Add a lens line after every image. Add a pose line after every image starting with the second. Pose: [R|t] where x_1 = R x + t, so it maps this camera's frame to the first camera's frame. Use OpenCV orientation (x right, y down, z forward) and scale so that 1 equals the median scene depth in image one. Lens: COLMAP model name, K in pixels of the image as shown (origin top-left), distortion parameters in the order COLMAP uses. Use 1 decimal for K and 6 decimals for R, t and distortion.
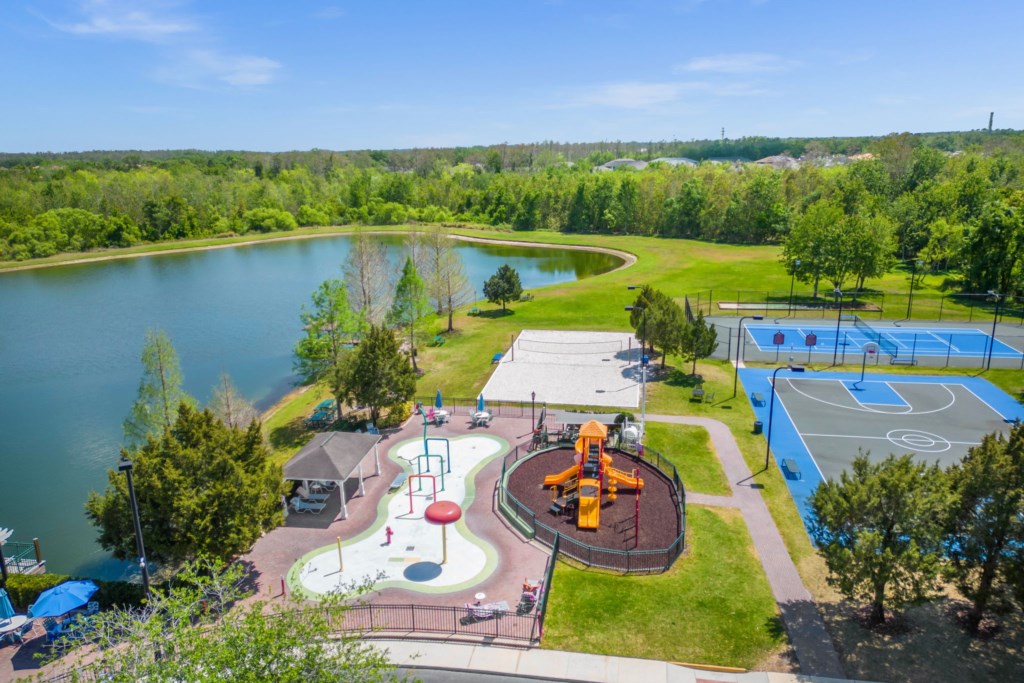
lens RADIAL K [[719.0, 0, 508.2], [0, 719.0, 339.4], [0, 0, 1]] dist [0.052131, -0.032028]
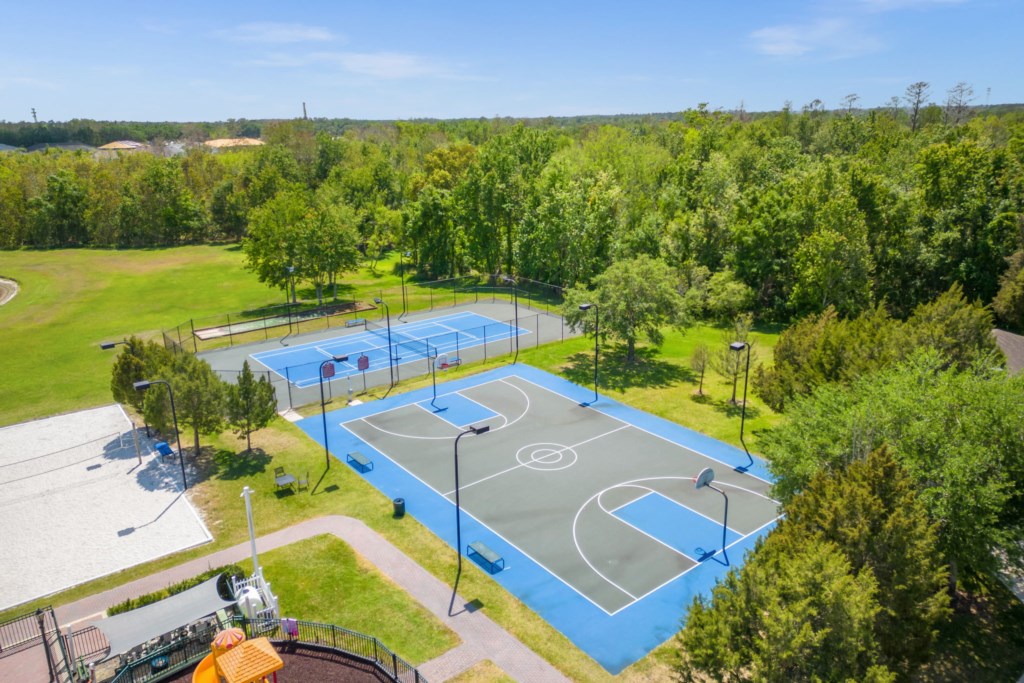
lens RADIAL K [[719.0, 0, 514.8], [0, 719.0, 341.2], [0, 0, 1]] dist [0.052131, -0.032028]
pose [[0.665481, -0.208801, 0.716615, -0.060595], [0.194282, 0.975439, 0.103795, -0.083660], [-0.720687, 0.070152, 0.689702, 0.331686]]
